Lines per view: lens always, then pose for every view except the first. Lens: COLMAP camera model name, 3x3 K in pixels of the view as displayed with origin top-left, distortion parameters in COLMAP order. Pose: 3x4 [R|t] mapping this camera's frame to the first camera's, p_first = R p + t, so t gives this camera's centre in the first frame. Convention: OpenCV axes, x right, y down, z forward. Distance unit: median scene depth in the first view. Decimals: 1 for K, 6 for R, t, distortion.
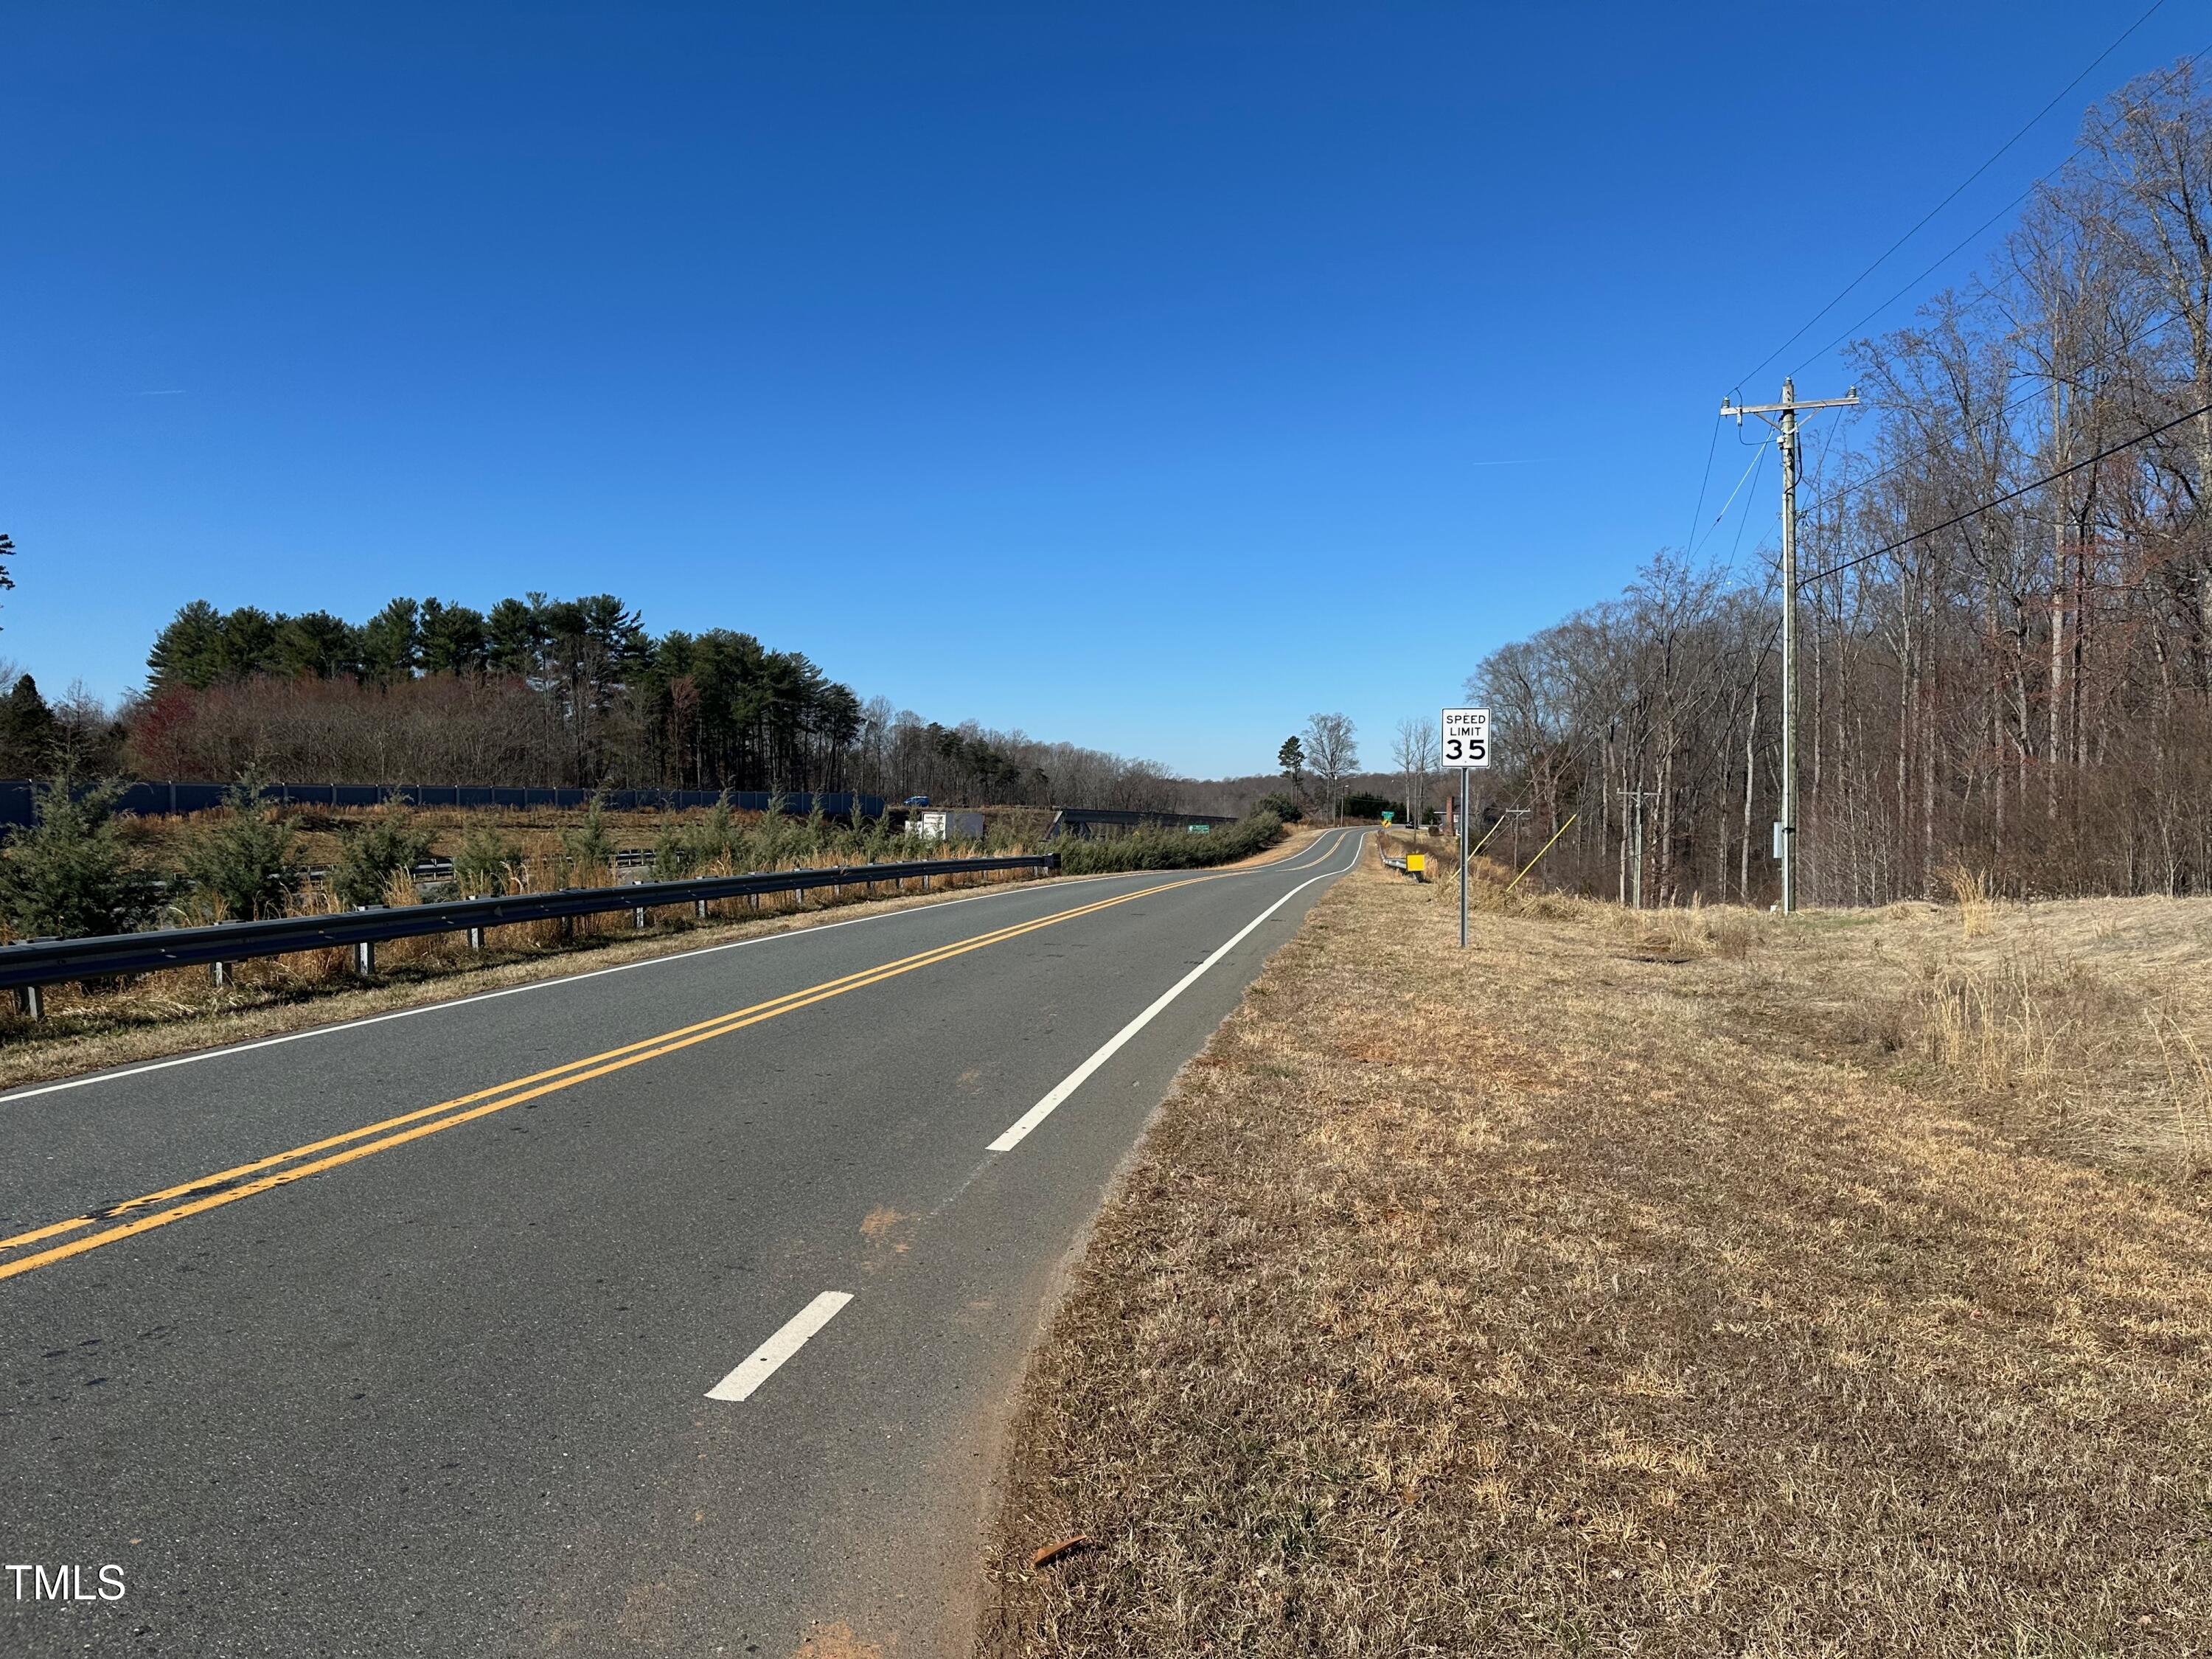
lens RADIAL K [[1533.6, 0, 1106.0], [0, 1533.6, 829.5], [0, 0, 1]] dist [0.073708, -0.077446]
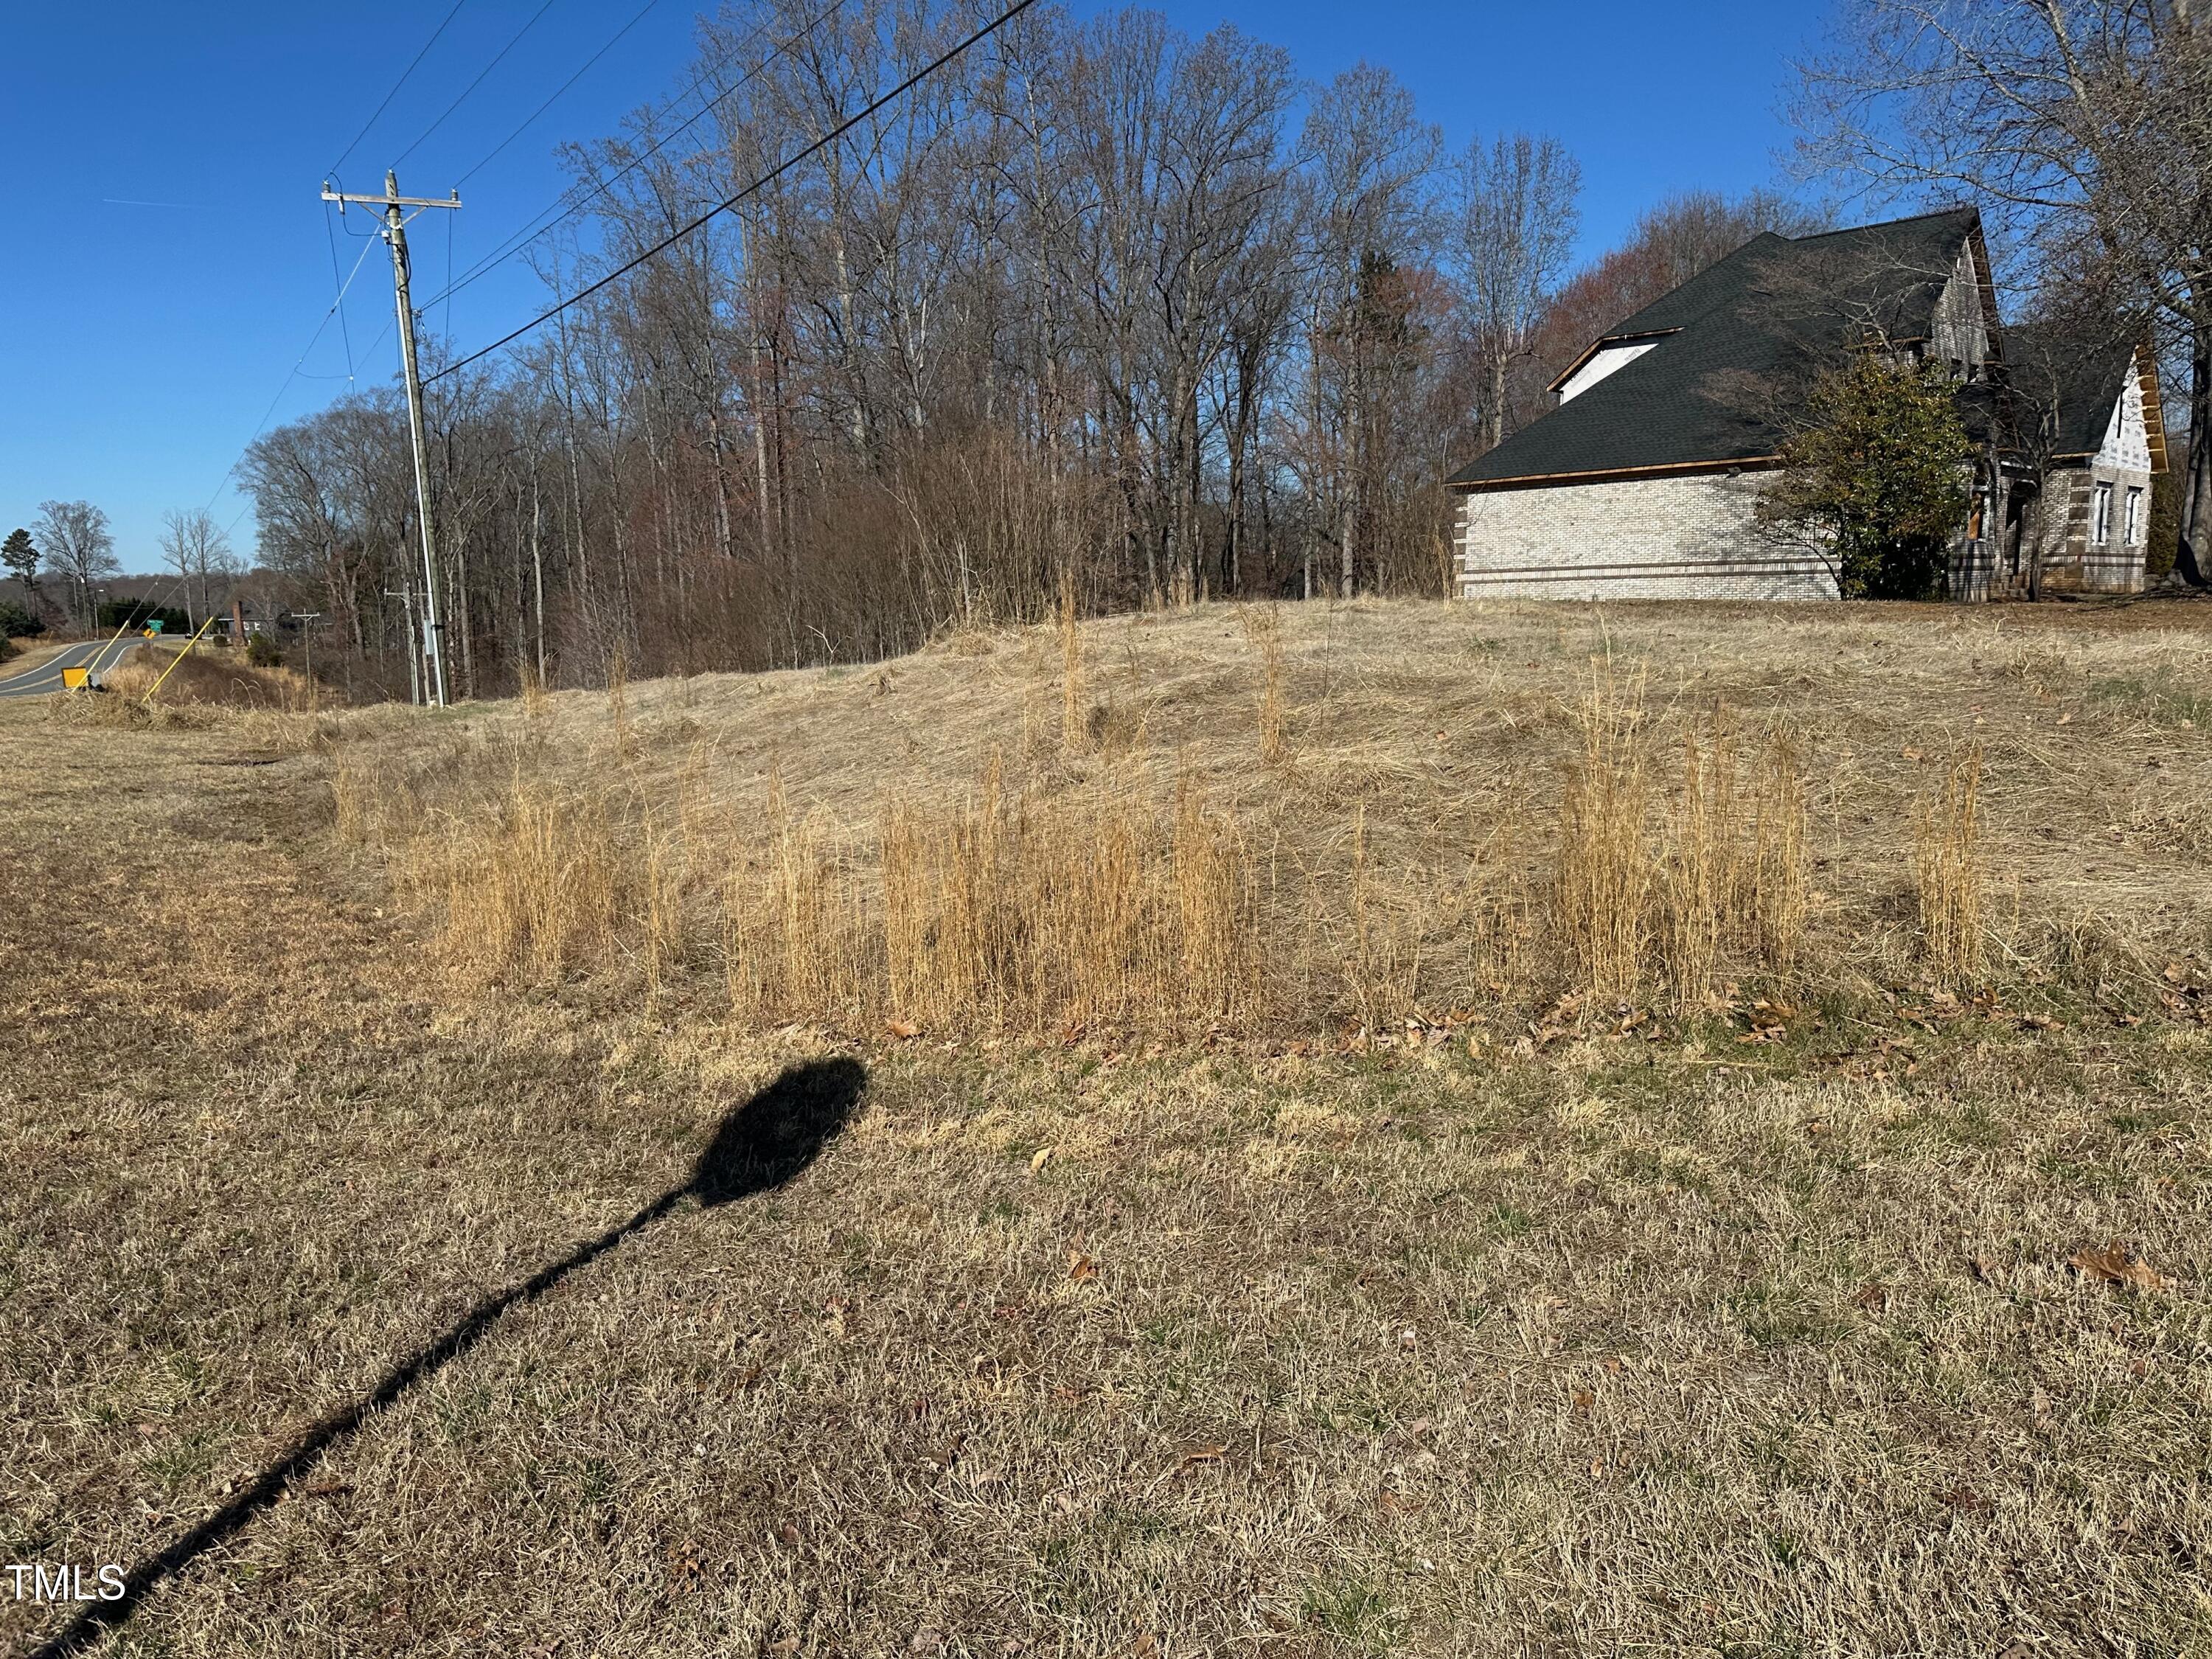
lens RADIAL K [[1533.6, 0, 1106.0], [0, 1533.6, 829.5], [0, 0, 1]] dist [0.073708, -0.077446]
pose [[0.757450, -0.116814, 0.642359, 0.014292], [0.034078, 0.989597, 0.139776, 0.000653], [-0.652004, -0.083983, 0.753550, -0.013874]]
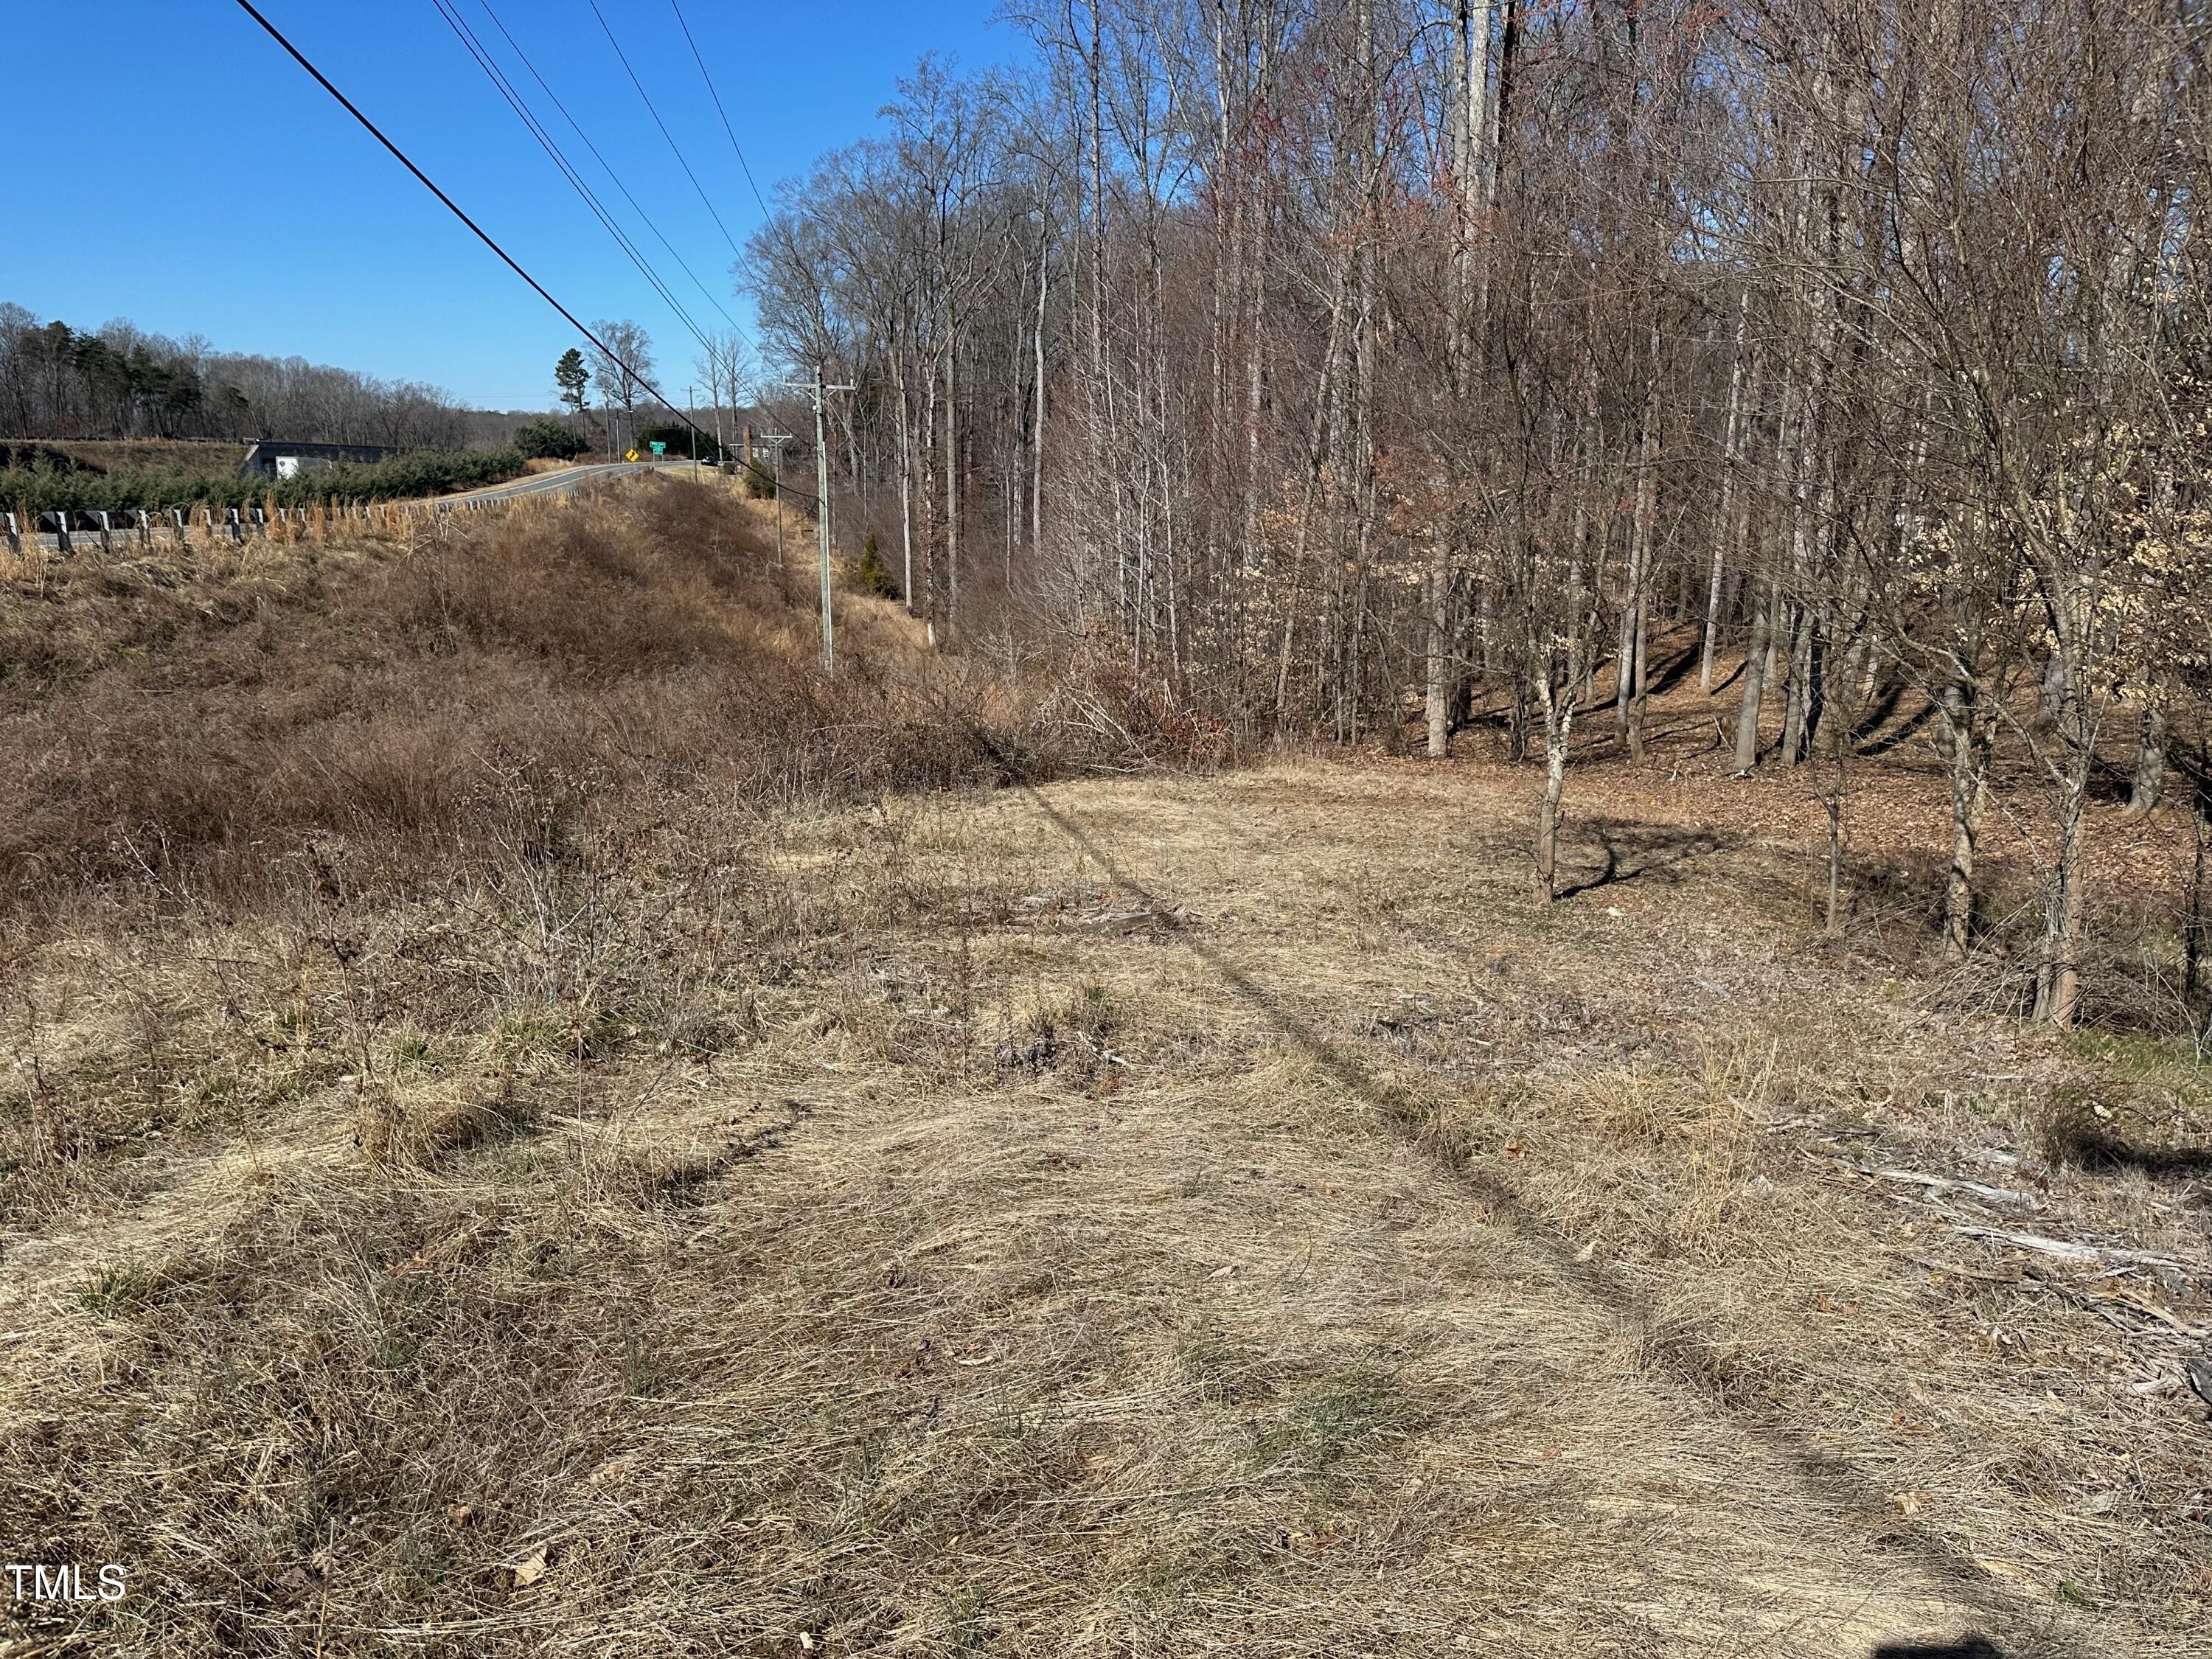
lens RADIAL K [[1533.6, 0, 1106.0], [0, 1533.6, 829.5], [0, 0, 1]] dist [0.073708, -0.077446]
pose [[0.923420, -0.101139, 0.370224, 0.088871], [0.014058, 0.972918, 0.230721, 0.001737], [-0.383533, -0.207848, 0.899834, 0.167750]]
